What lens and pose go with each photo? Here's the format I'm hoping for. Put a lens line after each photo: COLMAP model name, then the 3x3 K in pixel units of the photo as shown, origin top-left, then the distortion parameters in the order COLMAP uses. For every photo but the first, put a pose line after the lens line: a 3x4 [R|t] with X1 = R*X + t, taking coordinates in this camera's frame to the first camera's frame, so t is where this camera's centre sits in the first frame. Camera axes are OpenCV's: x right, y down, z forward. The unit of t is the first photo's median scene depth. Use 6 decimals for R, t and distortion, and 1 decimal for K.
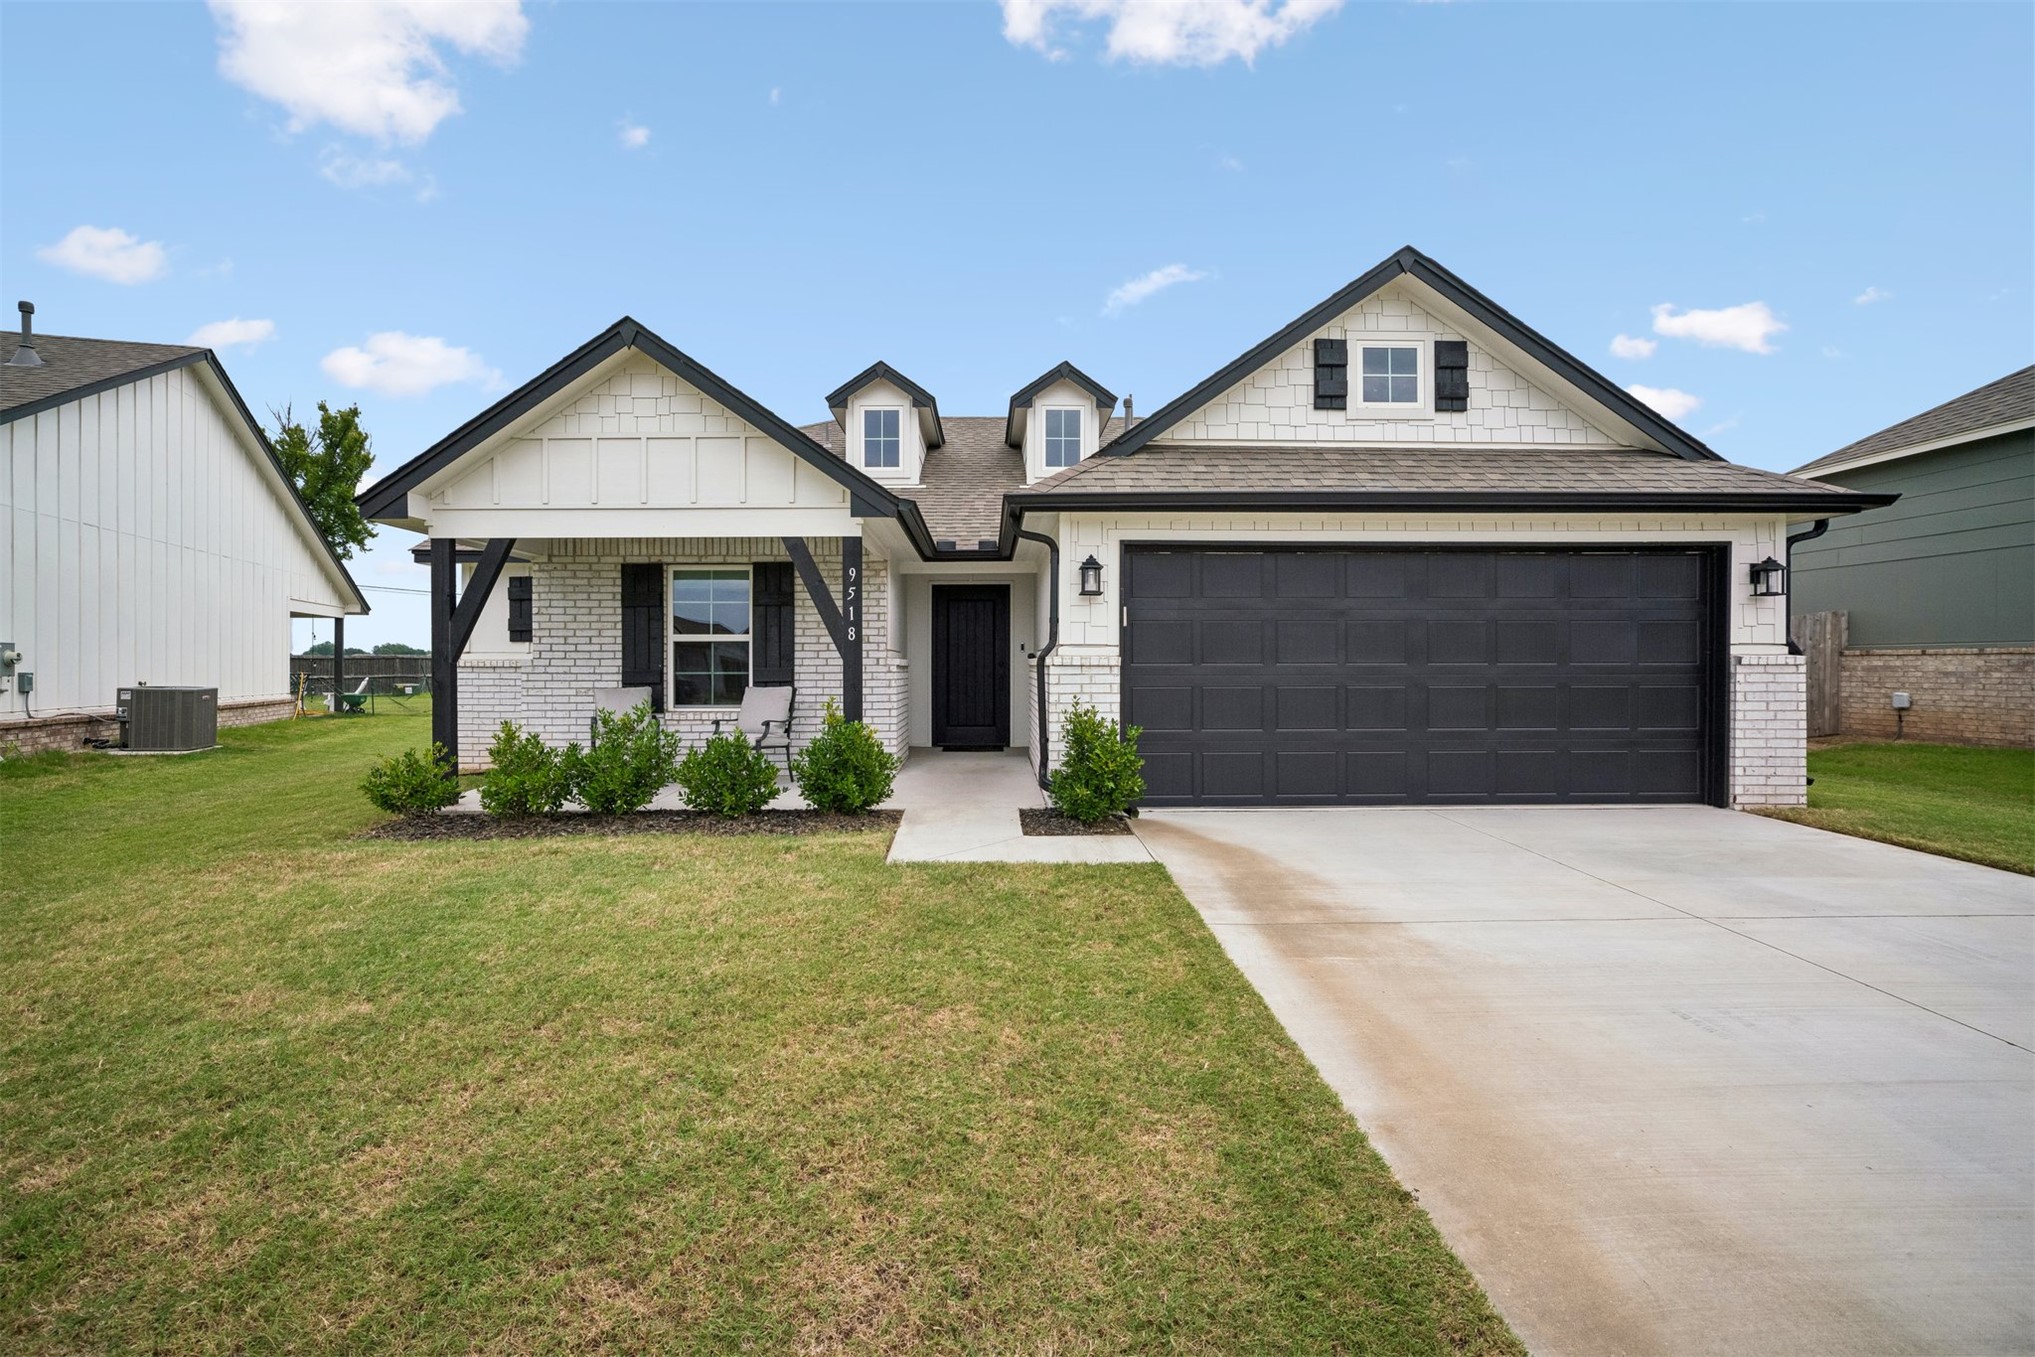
lens RADIAL K [[718.2, 0, 1014.7], [0, 718.2, 671.1], [0, 0, 1]] dist [-0.000321, 0.000006]
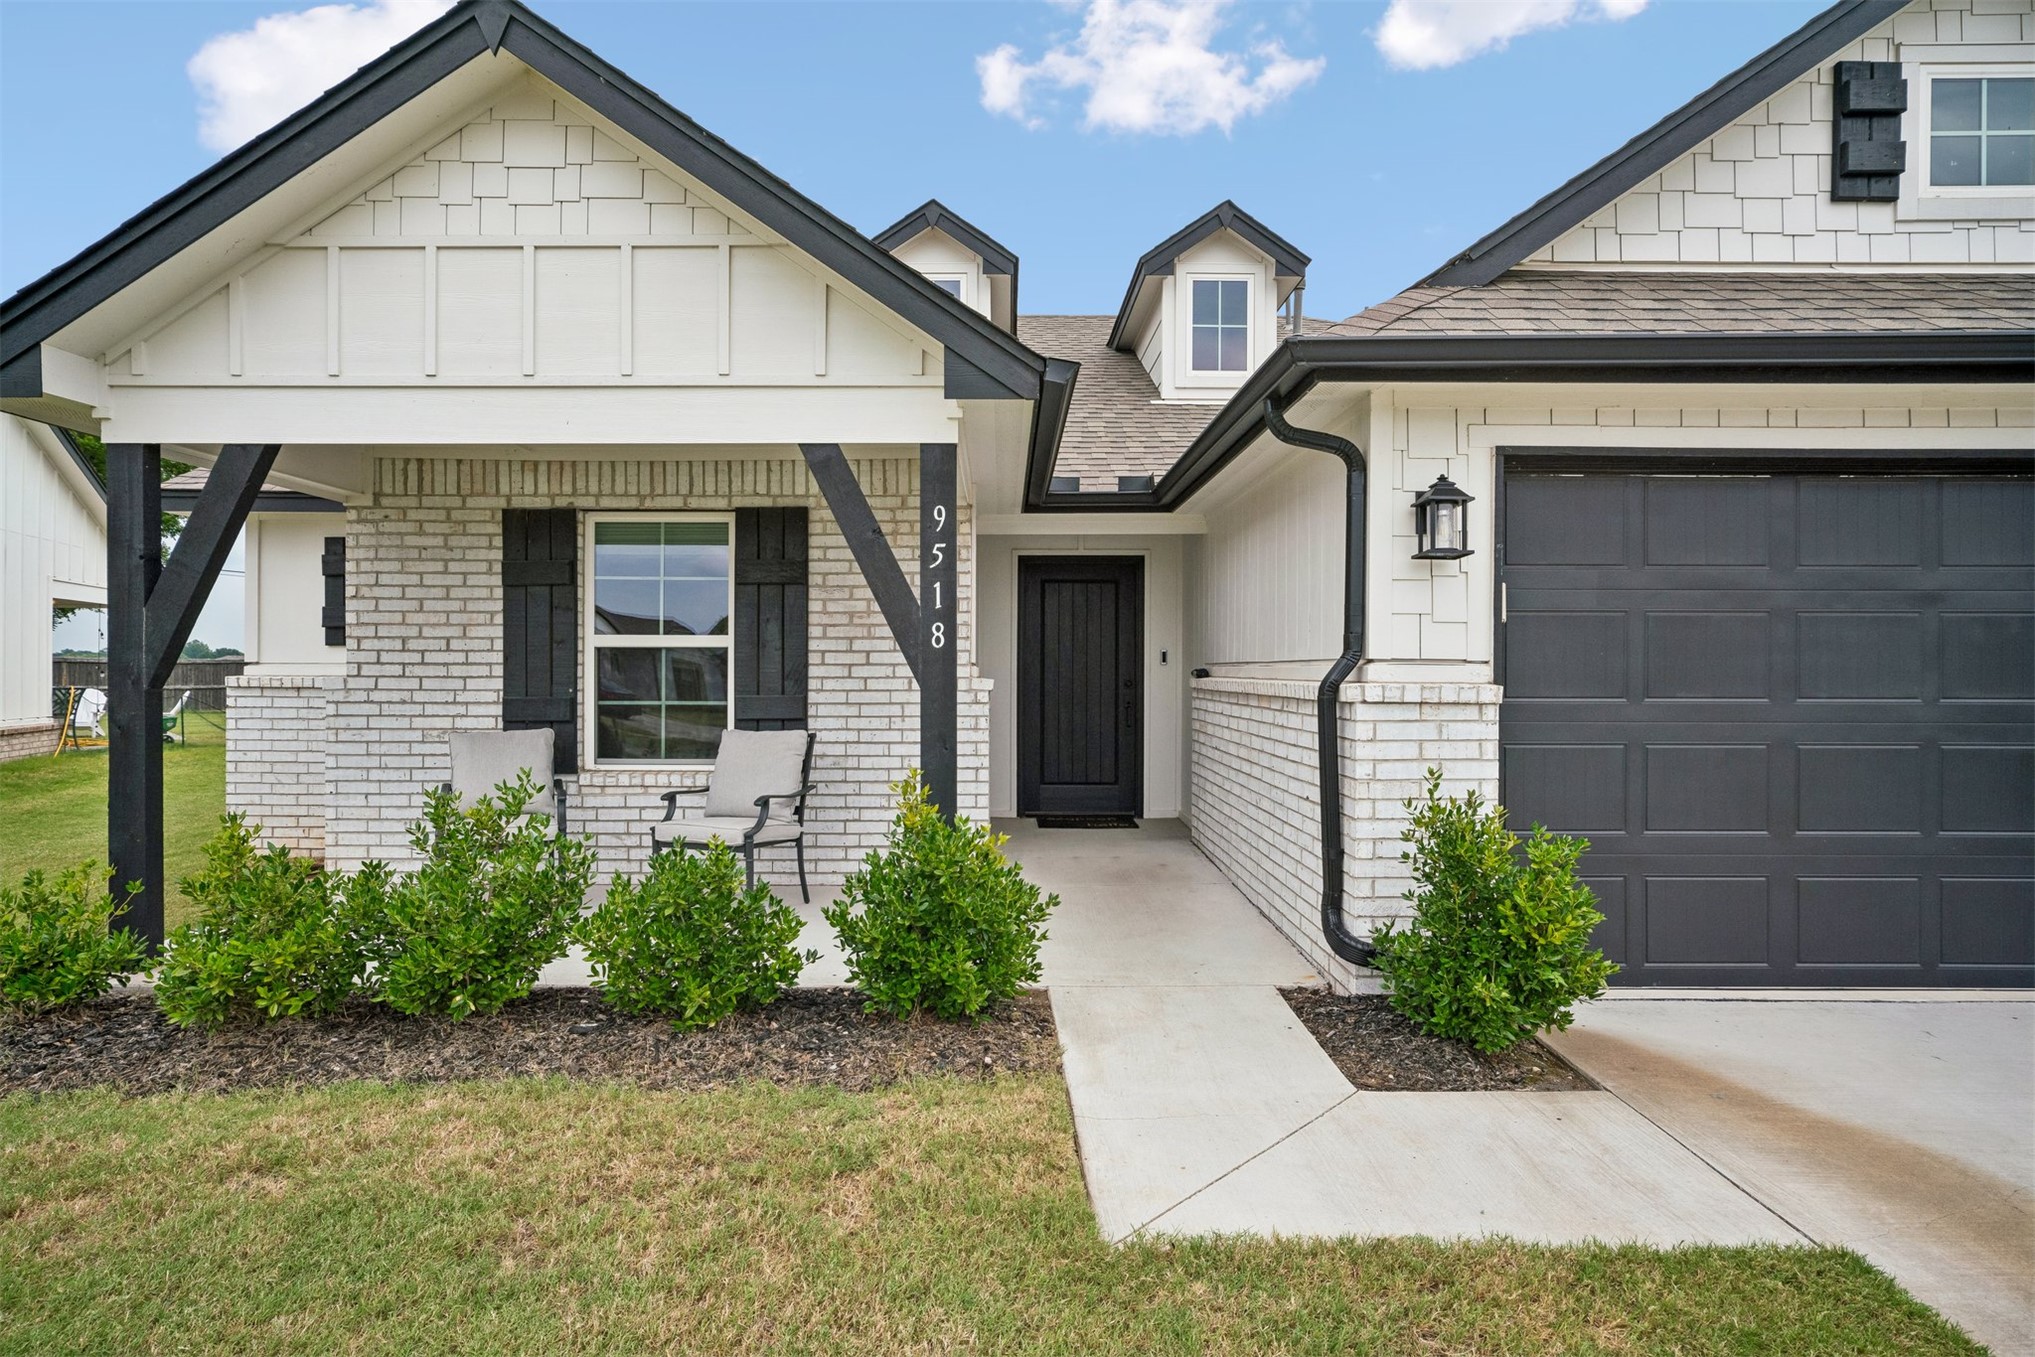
lens RADIAL K [[855.5, 0, 1017.5], [0, 855.5, 678.5], [0, 0, 1]] dist [0.003261, 0.000475]
pose [[0.999968, 0.004088, -0.006878, -0.144962], [-0.004084, 0.999992, 0.000545, -0.019273], [0.006880, -0.000517, 0.999976, 0.346095]]
